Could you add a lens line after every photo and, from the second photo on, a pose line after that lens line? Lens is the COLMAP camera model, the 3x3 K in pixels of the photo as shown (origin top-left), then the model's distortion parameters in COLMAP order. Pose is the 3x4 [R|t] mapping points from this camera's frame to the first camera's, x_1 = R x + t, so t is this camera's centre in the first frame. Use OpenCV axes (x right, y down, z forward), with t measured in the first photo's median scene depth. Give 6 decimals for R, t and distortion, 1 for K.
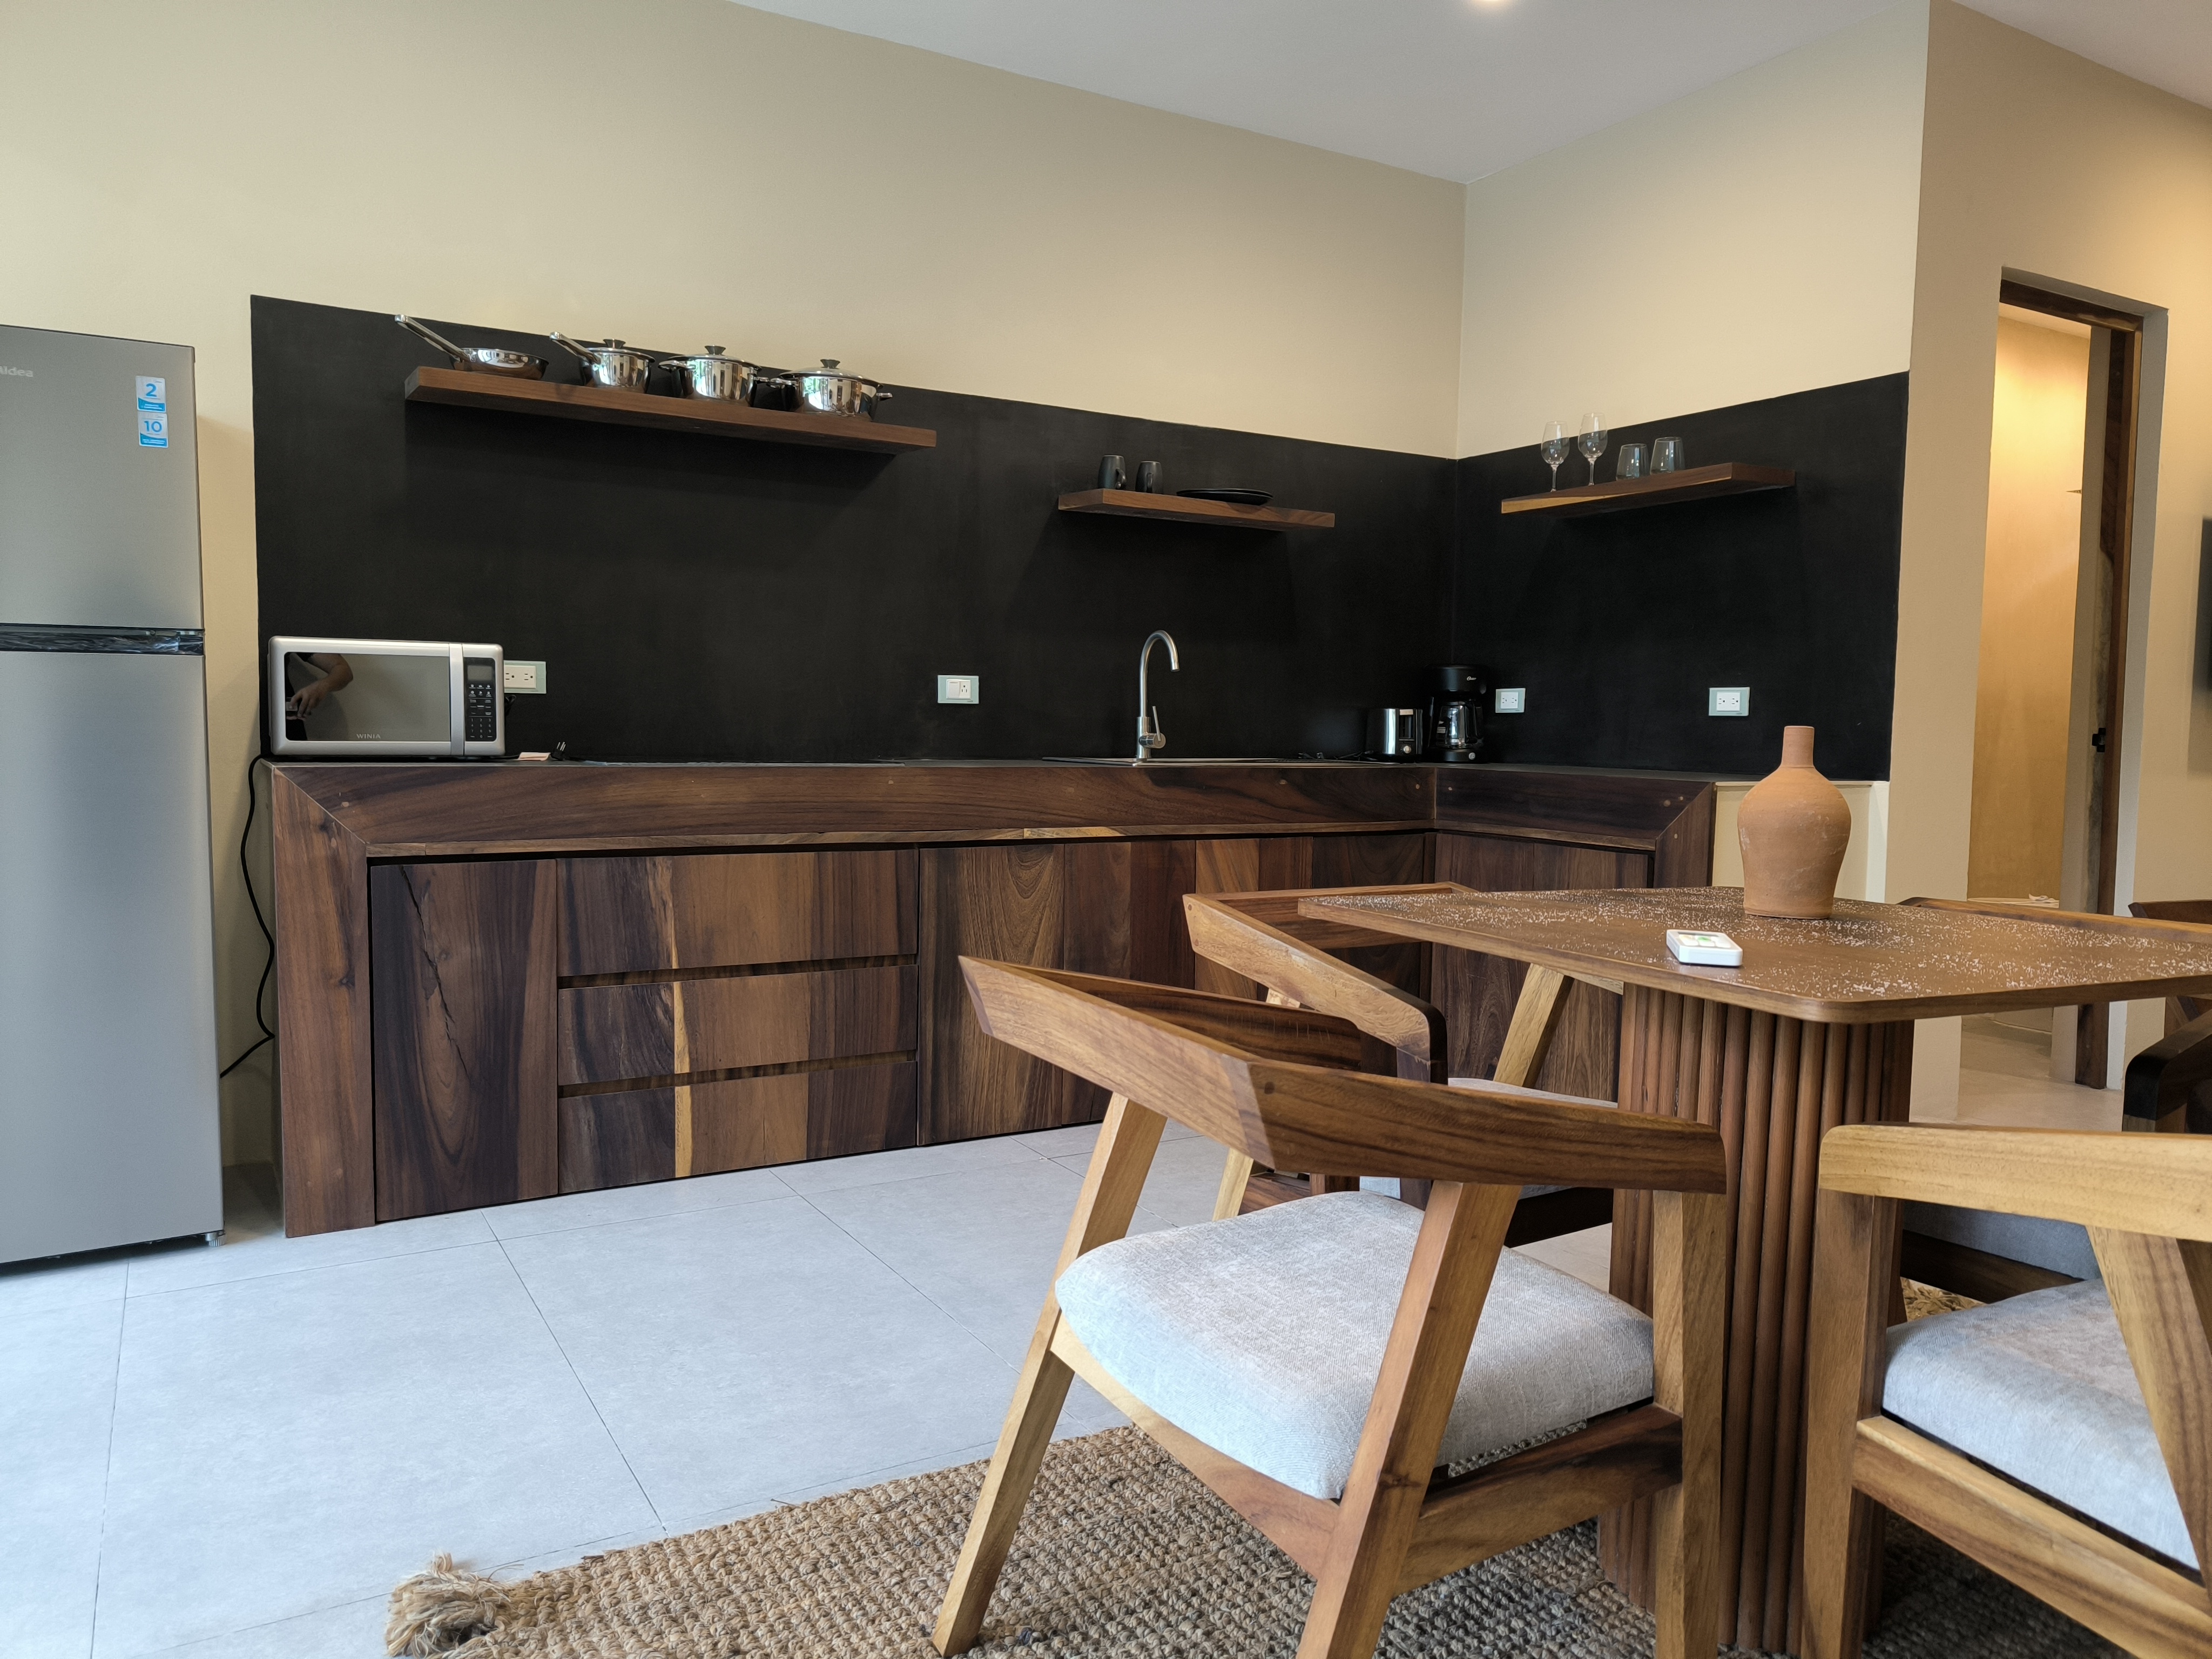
lens RADIAL K [[1564.9, 0, 1100.0], [0, 1564.9, 838.9], [0, 0, 1]] dist [0.046148, -0.031023]
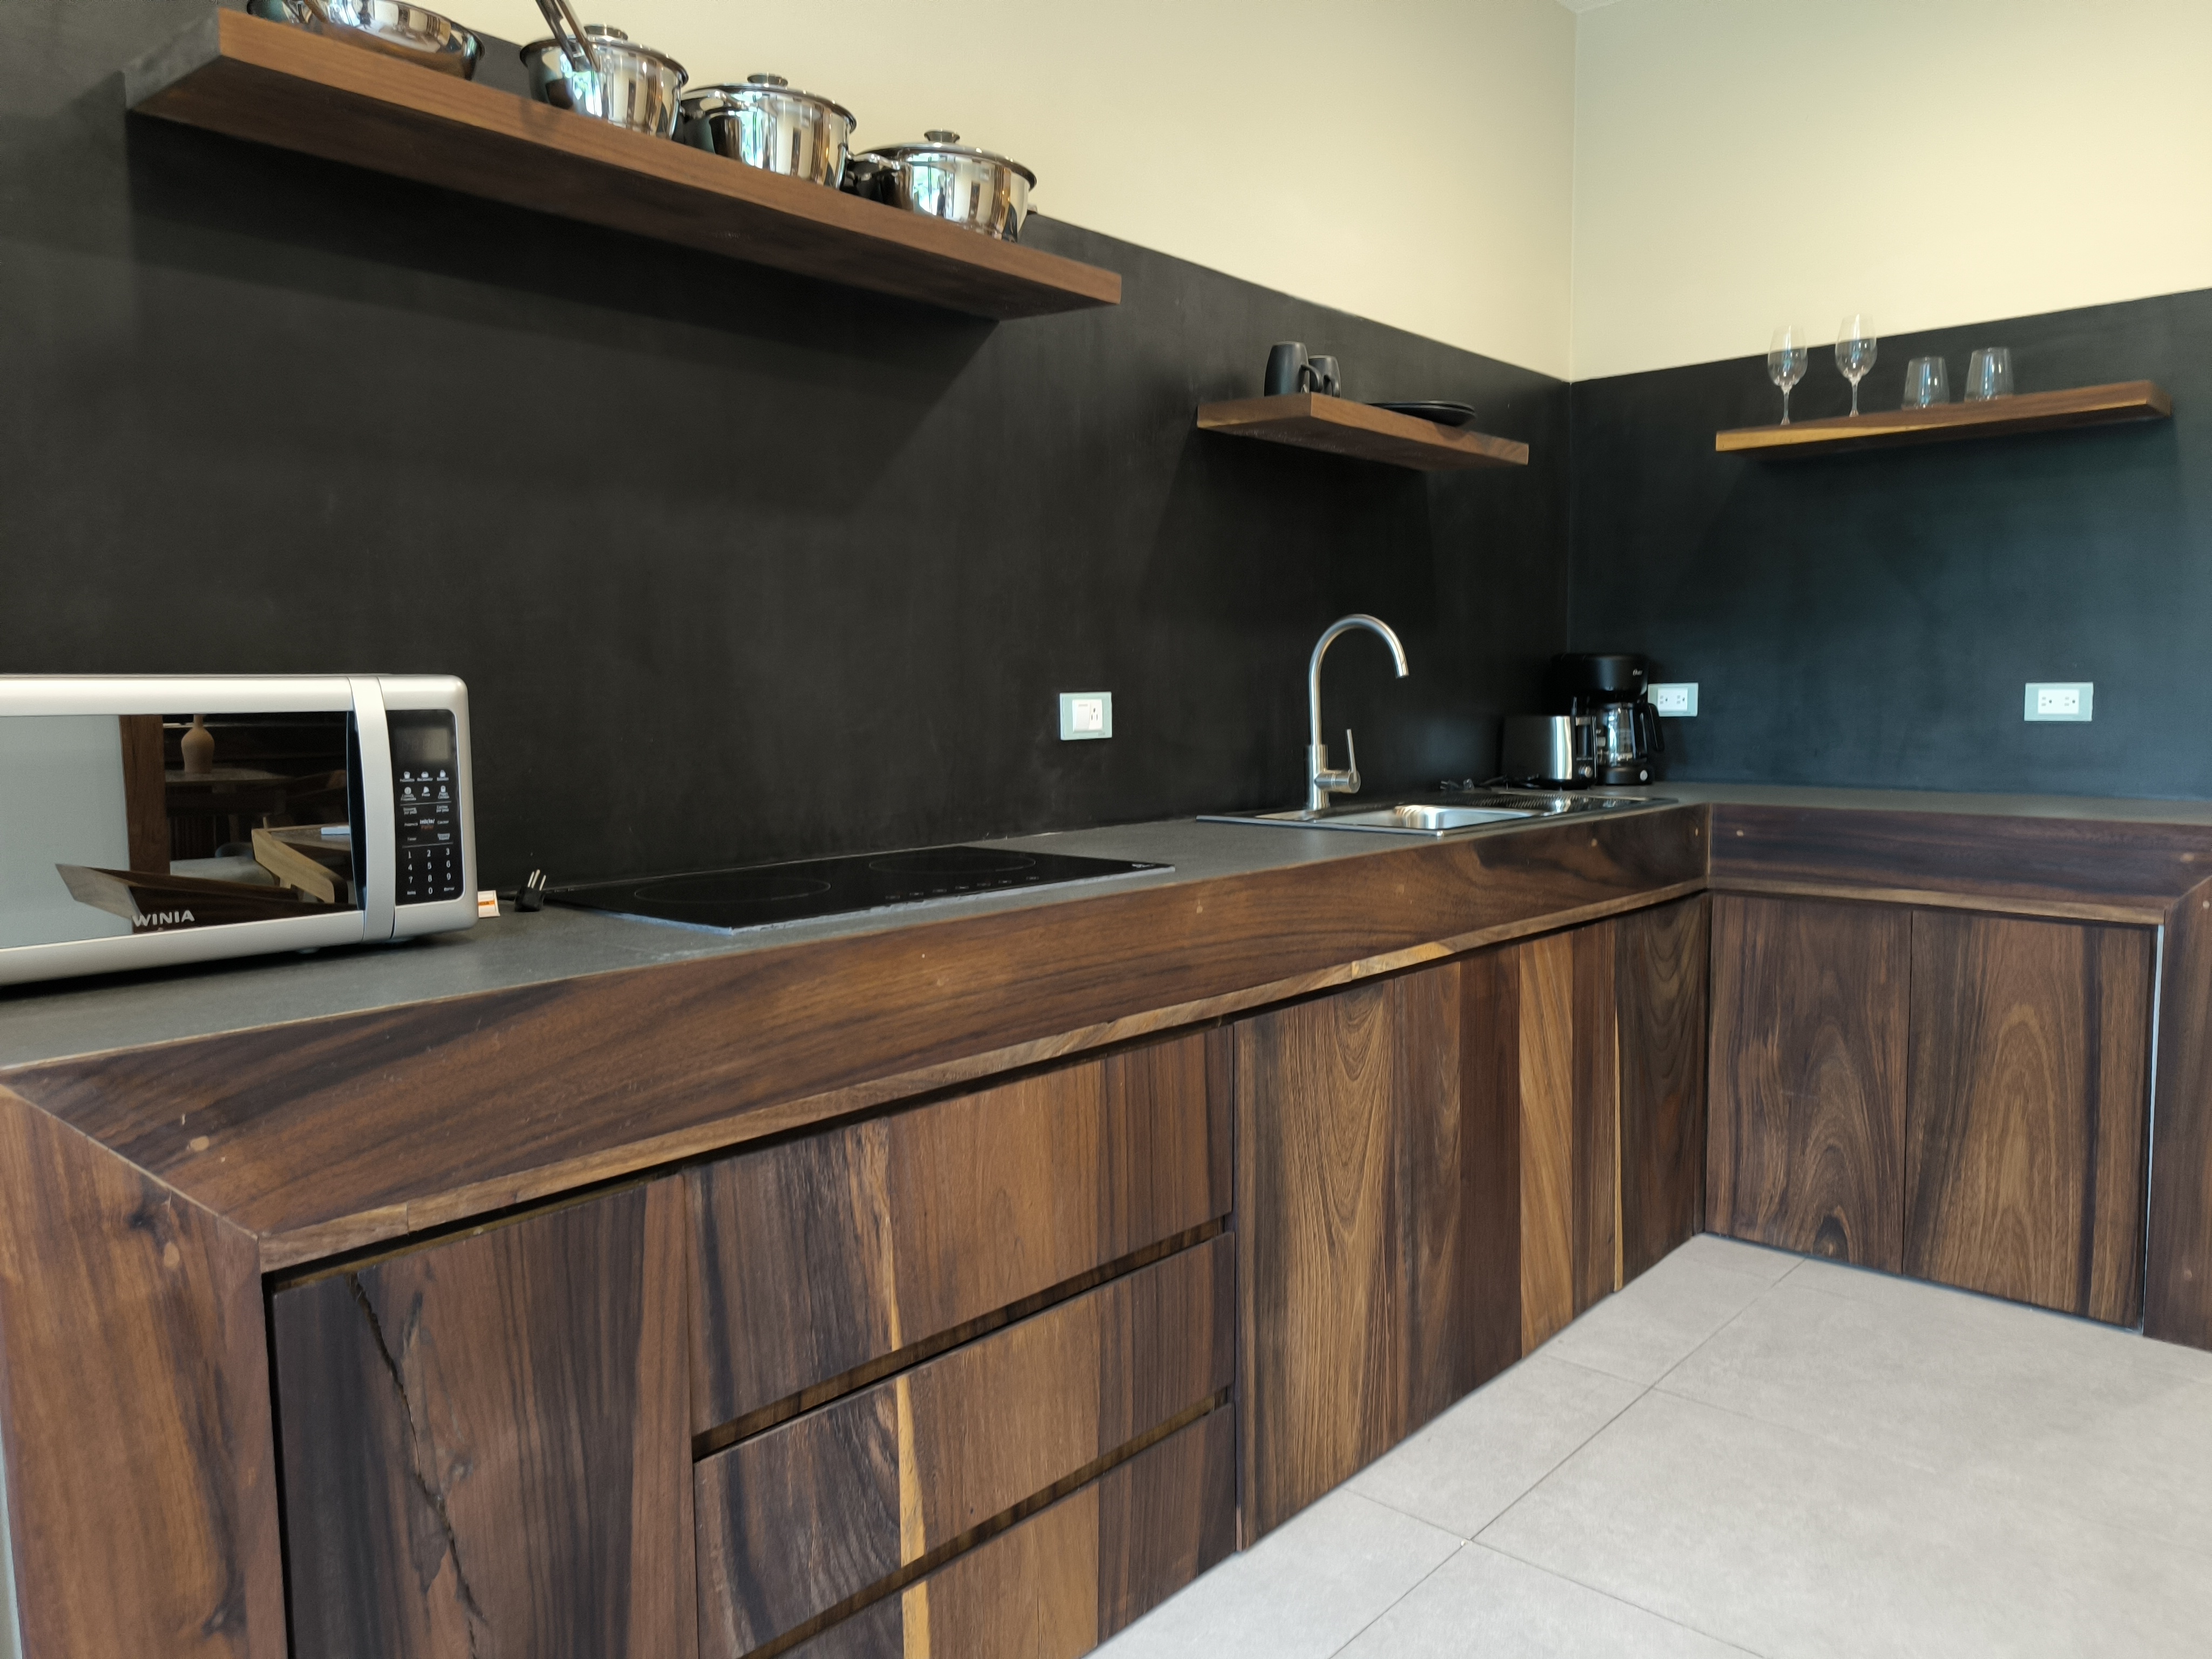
lens RADIAL K [[1564.9, 0, 1117.9], [0, 1564.9, 831.6], [0, 0, 1]] dist [0.046148, -0.031023]
pose [[0.947220, -0.053378, 0.316109, -0.334658], [0.047576, 0.998528, 0.026048, -0.079872], [-0.317034, -0.009634, 0.948365, 0.505778]]
